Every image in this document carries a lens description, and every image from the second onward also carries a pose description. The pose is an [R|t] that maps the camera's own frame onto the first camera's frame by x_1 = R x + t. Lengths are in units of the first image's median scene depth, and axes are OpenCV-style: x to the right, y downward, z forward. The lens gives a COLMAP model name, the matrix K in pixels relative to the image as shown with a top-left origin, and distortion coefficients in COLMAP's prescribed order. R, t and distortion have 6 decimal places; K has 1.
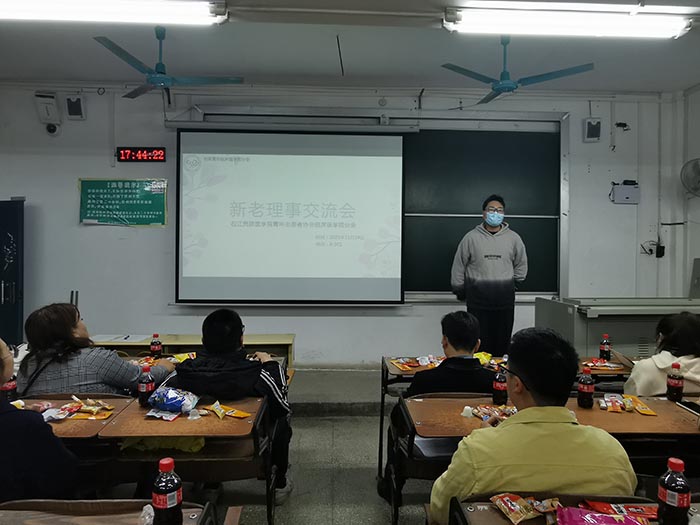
lens RADIAL K [[495.3, 0, 350.0], [0, 495.3, 262.5], [0, 0, 1]] dist [-0.001247, 0.001289]
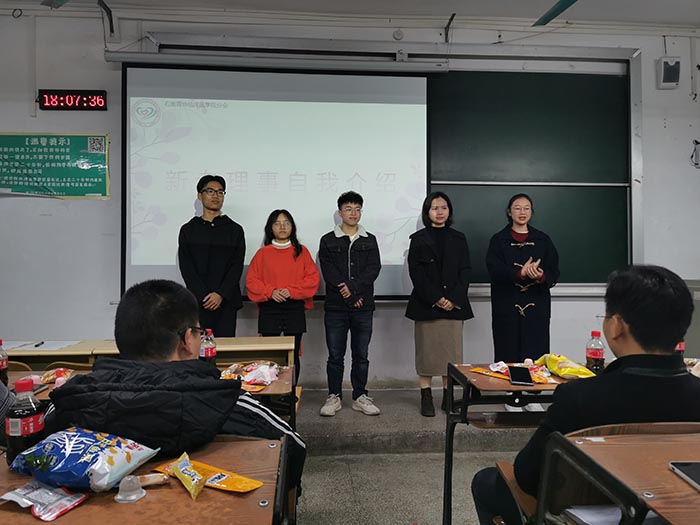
lens RADIAL K [[545.1, 0, 350.0], [0, 545.1, 262.5], [0, 0, 1]] dist [0.092197, -0.134271]
pose [[0.999118, -0.008185, 0.041182, -0.047823], [0.008897, 0.999813, -0.017155, 0.040694], [-0.041034, 0.017507, 0.999004, 0.170761]]
